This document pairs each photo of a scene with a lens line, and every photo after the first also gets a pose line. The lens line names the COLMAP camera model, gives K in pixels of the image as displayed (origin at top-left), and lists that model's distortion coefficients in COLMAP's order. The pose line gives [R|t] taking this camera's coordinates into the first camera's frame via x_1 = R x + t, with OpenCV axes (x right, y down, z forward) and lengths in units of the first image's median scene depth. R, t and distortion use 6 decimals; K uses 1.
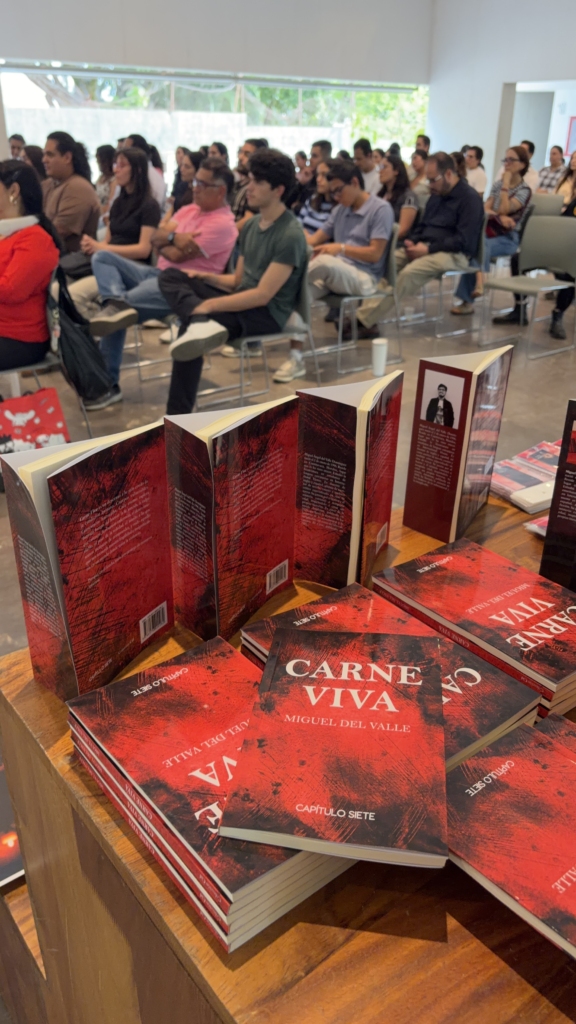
lens RADIAL K [[771.9, 0, 288.0], [0, 771.9, 512.0], [0, 0, 1]] dist [0.070649, -0.156091]
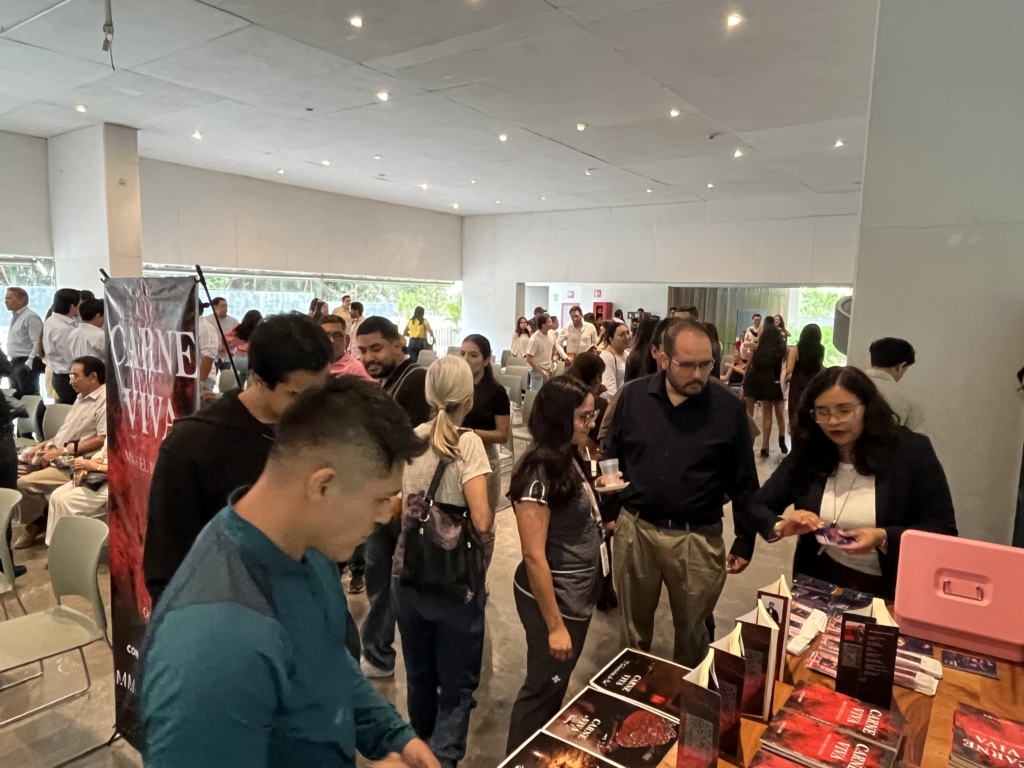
lens RADIAL K [[661.2, 0, 512.0], [0, 661.2, 384.0], [0, 0, 1]] dist [0.000124, -0.000188]
pose [[0.965265, -0.021608, 0.260378, -0.744911], [0.103735, 0.946353, -0.306030, -0.195280], [-0.239797, 0.322410, 0.915723, -0.542264]]
